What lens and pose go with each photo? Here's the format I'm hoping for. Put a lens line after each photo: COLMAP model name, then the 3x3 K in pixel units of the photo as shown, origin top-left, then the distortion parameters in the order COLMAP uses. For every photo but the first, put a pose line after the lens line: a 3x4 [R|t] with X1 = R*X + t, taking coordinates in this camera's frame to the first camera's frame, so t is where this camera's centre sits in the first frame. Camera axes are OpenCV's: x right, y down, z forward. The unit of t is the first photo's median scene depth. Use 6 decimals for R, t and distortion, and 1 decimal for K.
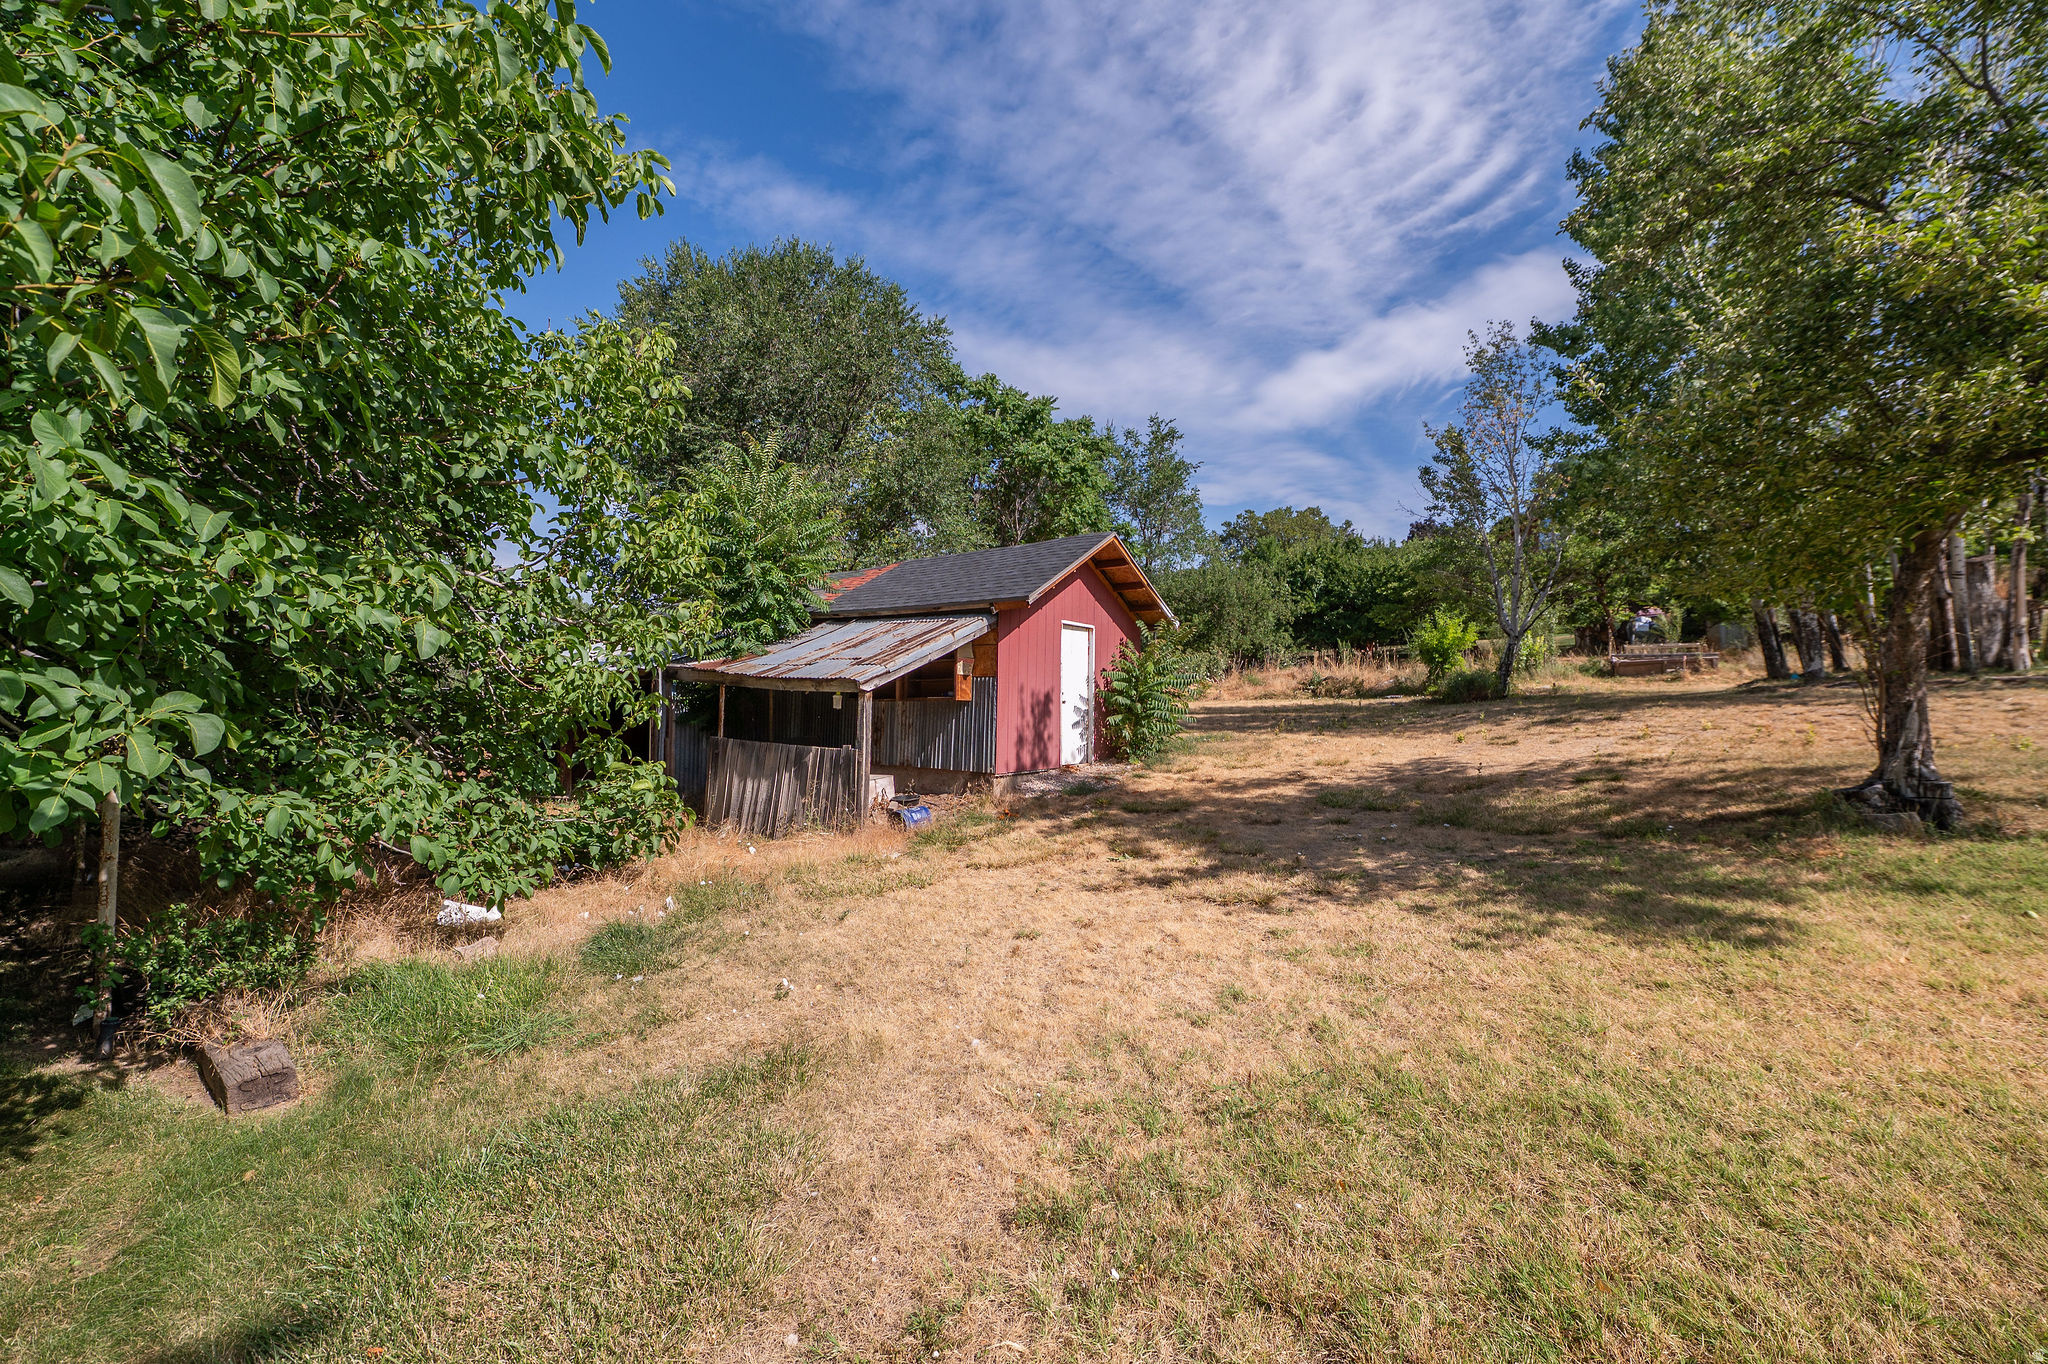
lens RADIAL K [[820.0, 0, 1023.0], [0, 820.0, 677.5], [0, 0, 1]] dist [-0.011624, -0.000155]
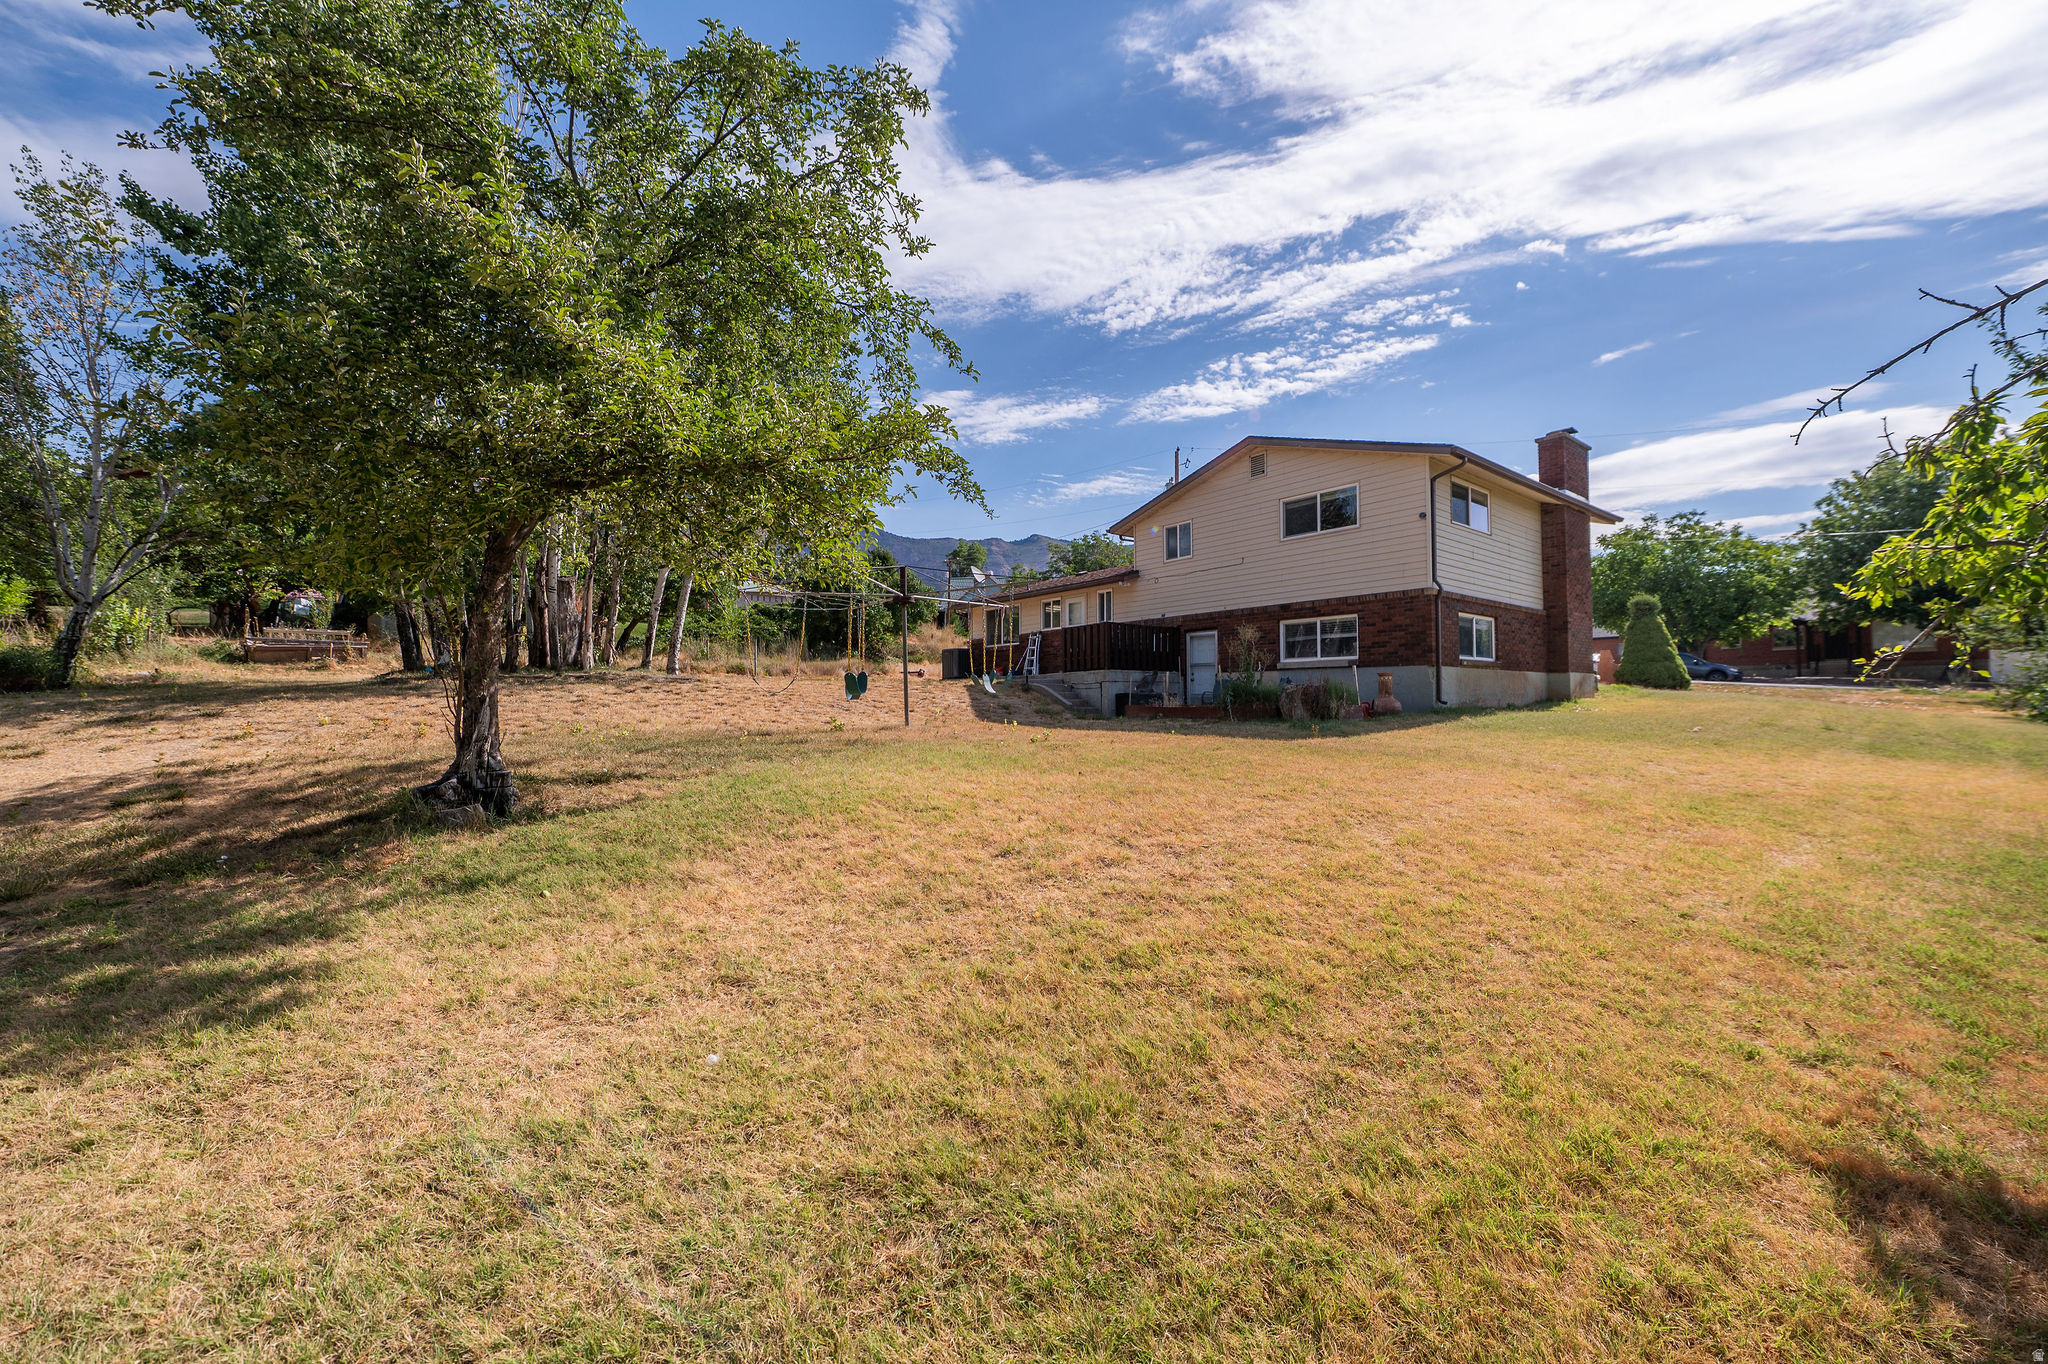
lens RADIAL K [[820.0, 0, 1023.0], [0, 820.0, 677.5], [0, 0, 1]] dist [-0.011624, -0.000155]
pose [[0.202641, 0.017744, 0.979092, 0.148553], [-0.030930, 0.999453, -0.011712, -0.002832], [-0.978765, -0.027910, 0.203079, 0.074558]]
